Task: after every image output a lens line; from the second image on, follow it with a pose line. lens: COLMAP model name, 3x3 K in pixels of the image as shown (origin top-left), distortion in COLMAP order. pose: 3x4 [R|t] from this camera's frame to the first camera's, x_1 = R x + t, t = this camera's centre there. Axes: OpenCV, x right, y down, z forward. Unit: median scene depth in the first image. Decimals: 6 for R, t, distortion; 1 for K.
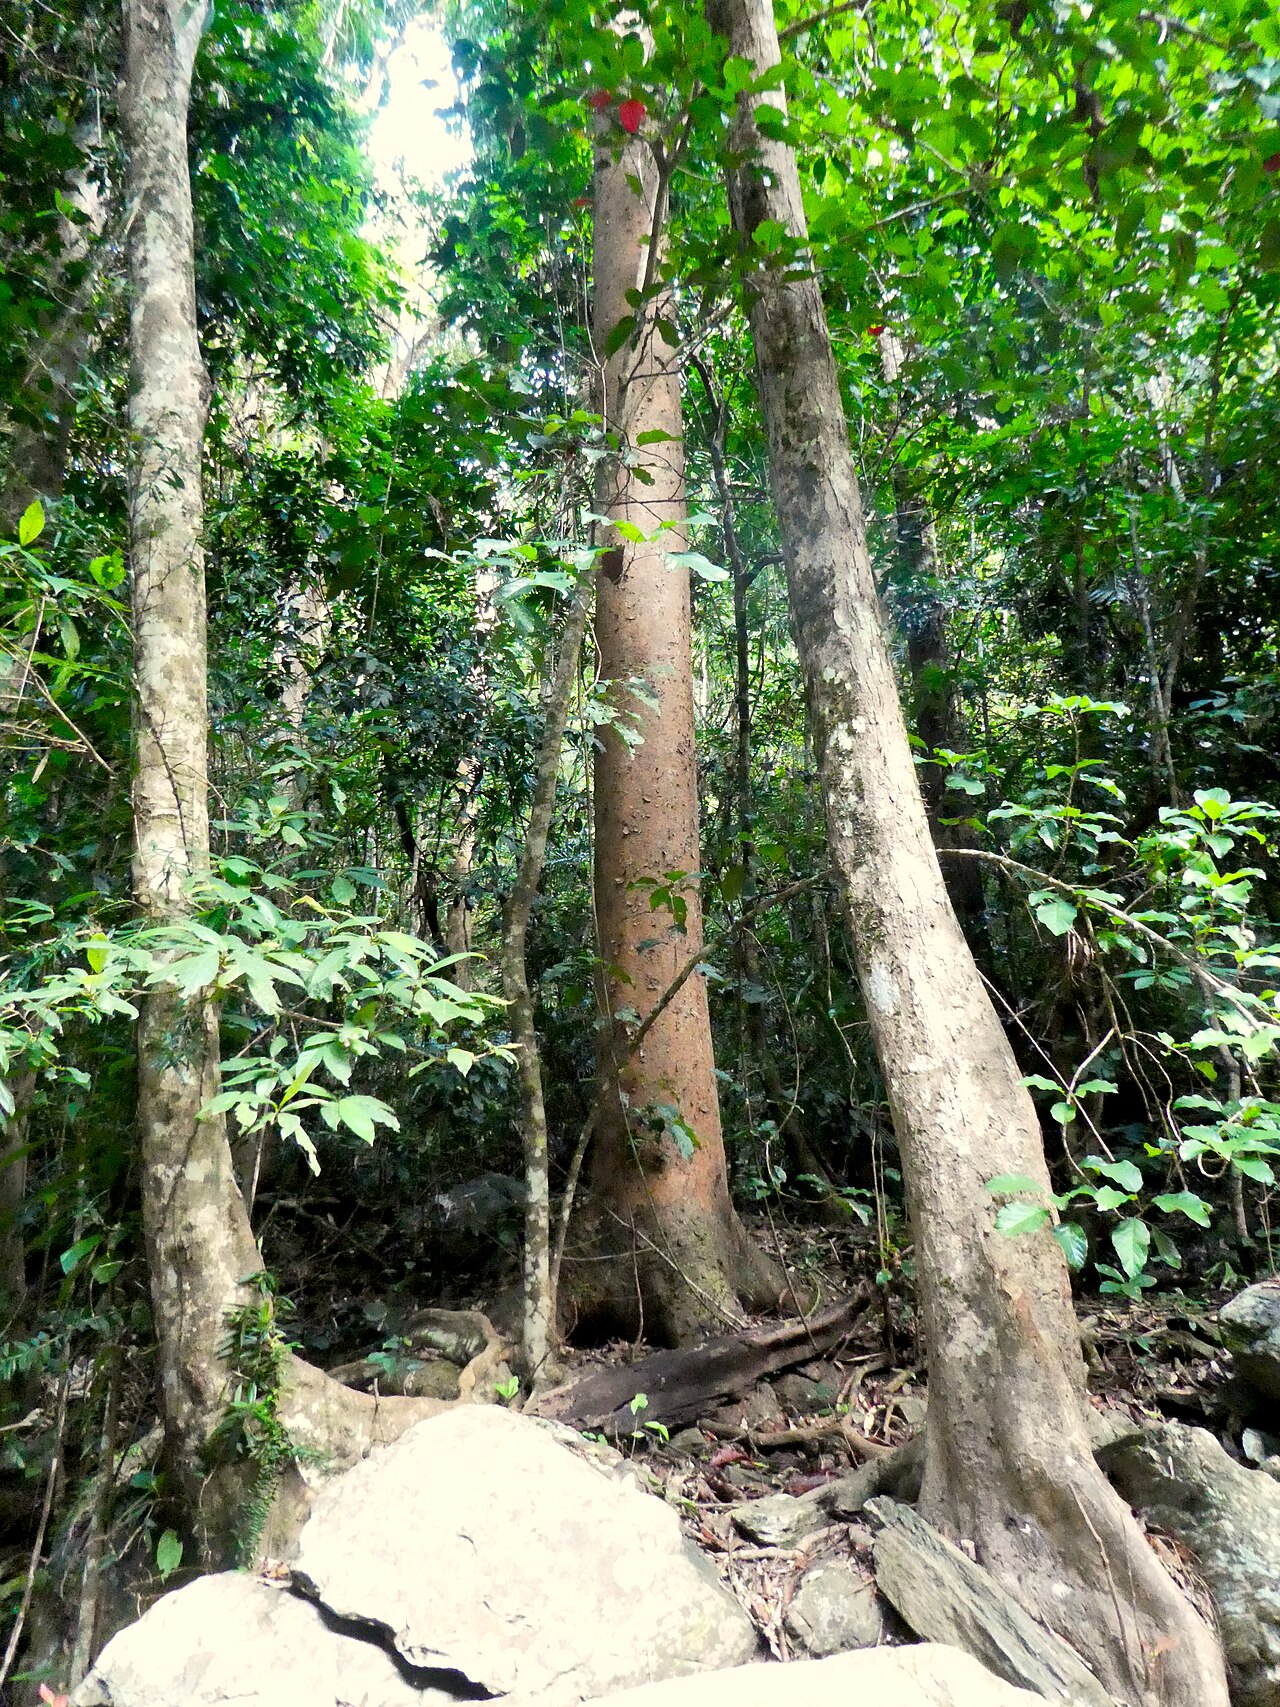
lens RADIAL K [[1355.0, 0, 642.4], [0, 1355.0, 866.0], [0, 0, 1]] dist [0.016458, -0.000691]
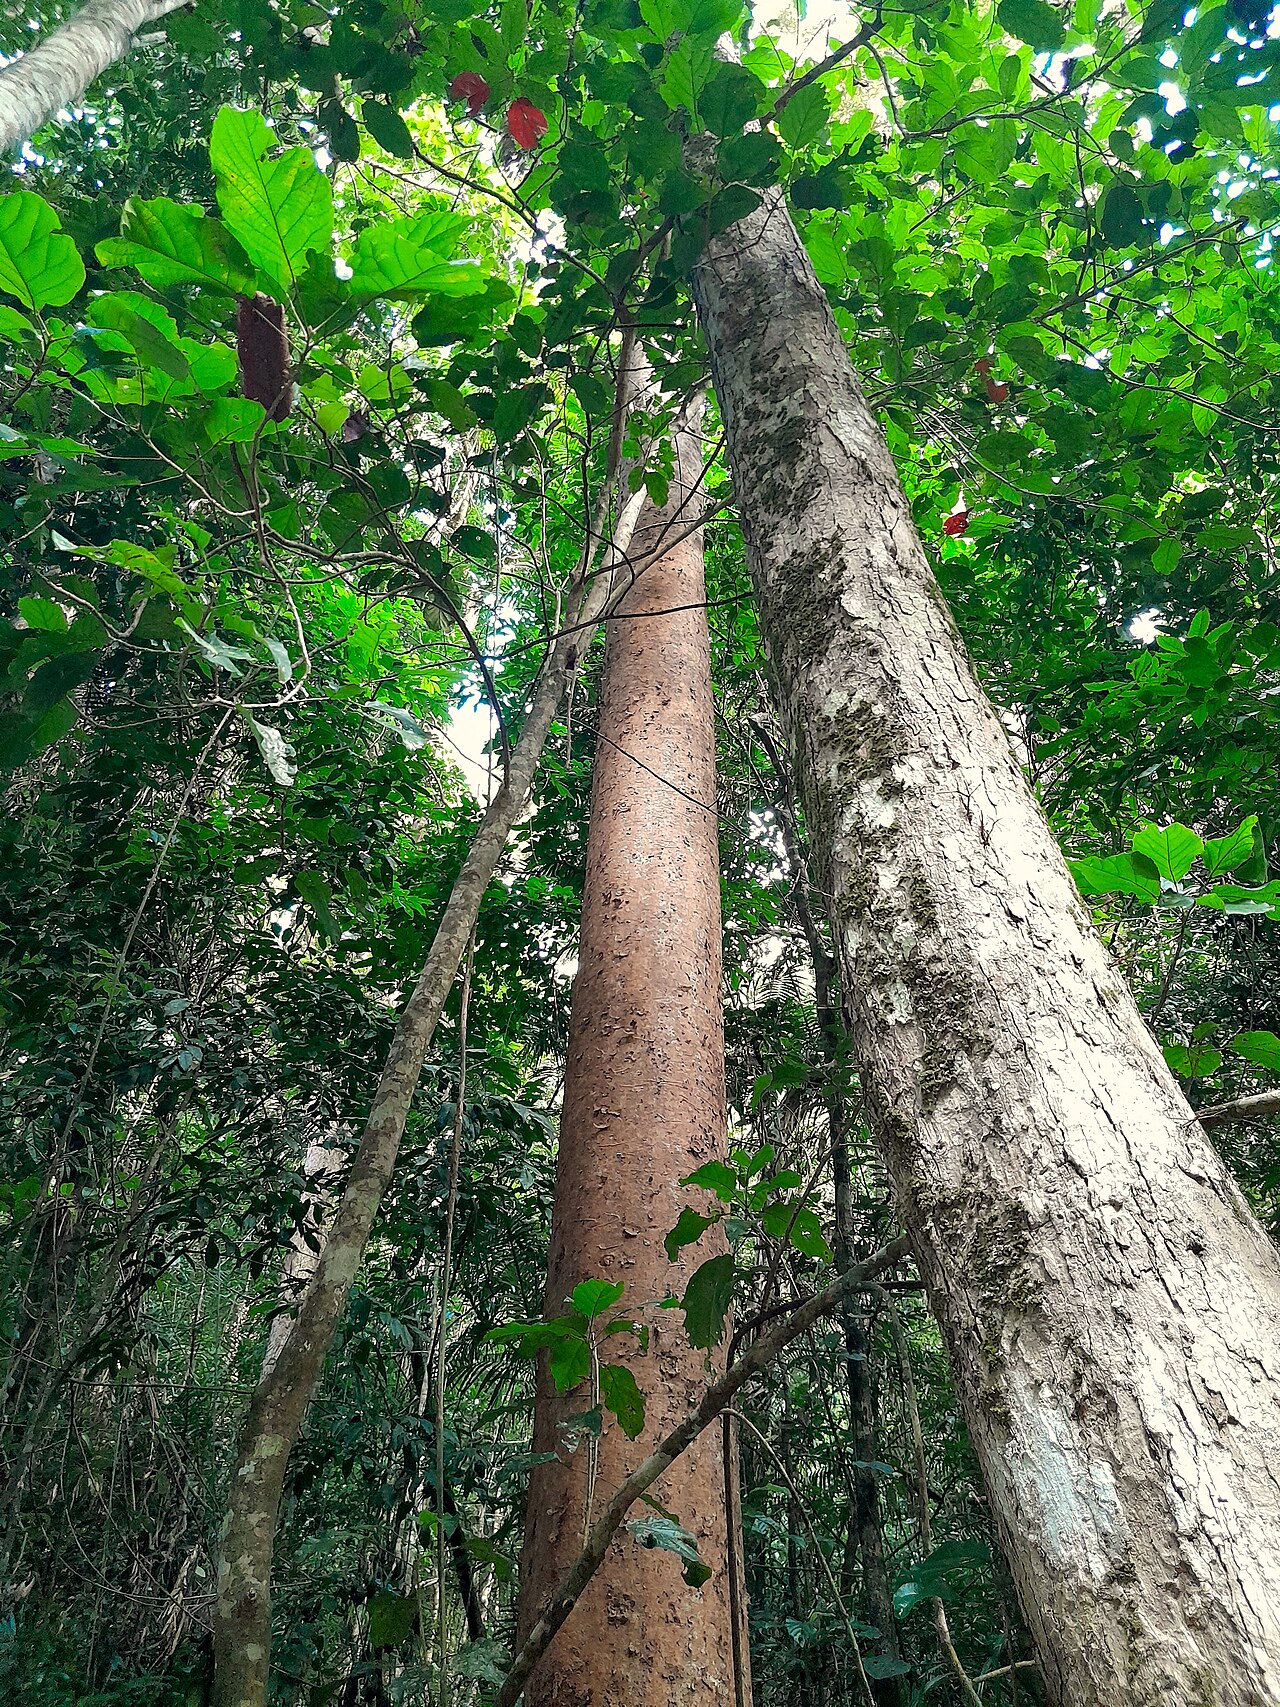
lens RADIAL K [[1369.2, 0, 634.5], [0, 1369.2, 796.4], [0, 0, 1]] dist [0.003437, -0.017617]
pose [[0.990691, -0.066719, -0.118655, 0.109842], [0.001699, 0.877645, -0.479309, 0.083720], [0.136116, 0.474645, 0.869588, 0.553654]]
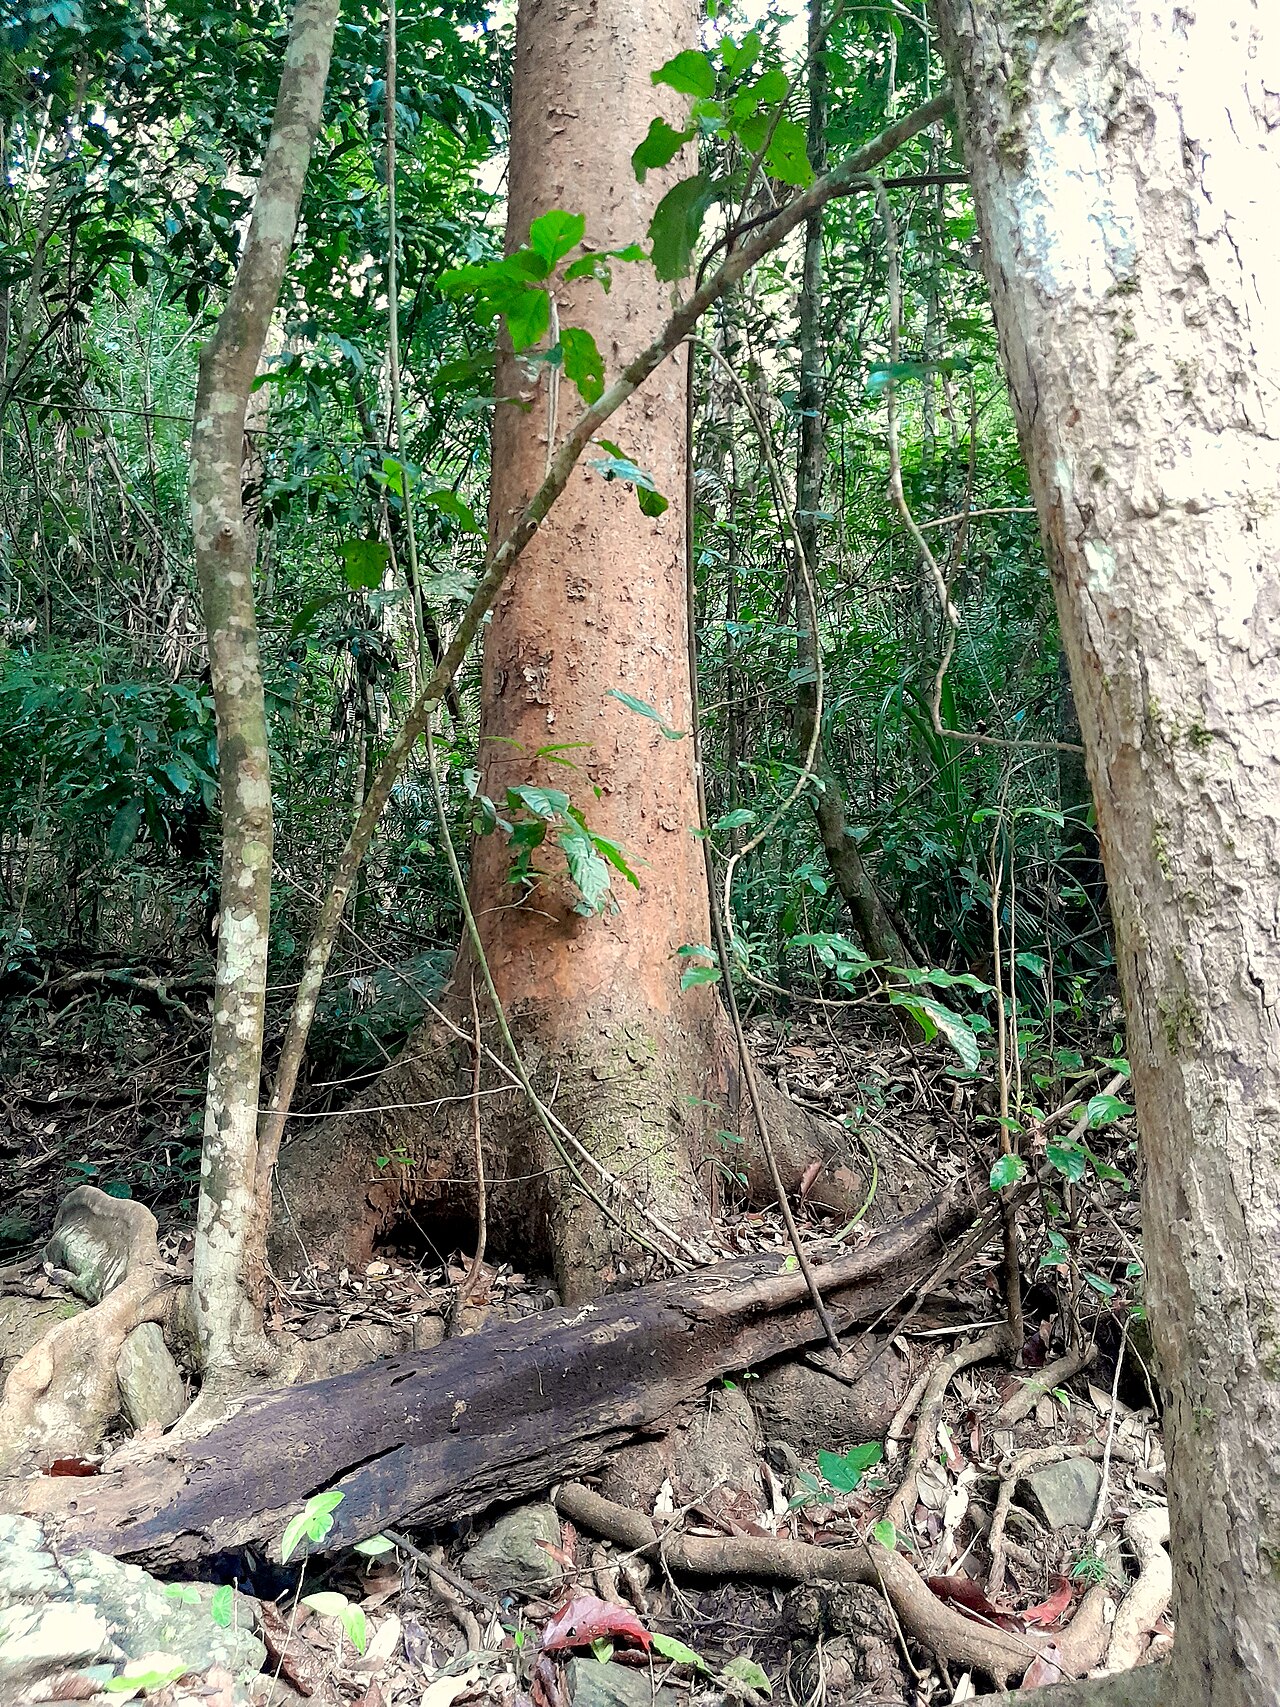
lens RADIAL K [[1355.0, 0, 642.4], [0, 1355.0, 866.0], [0, 0, 1]] dist [0.016458, -0.000691]
pose [[0.995499, 0.024767, -0.091482, 0.101330], [-0.011233, 0.989281, 0.145594, 0.145586], [0.094108, -0.143911, 0.985106, 0.590975]]
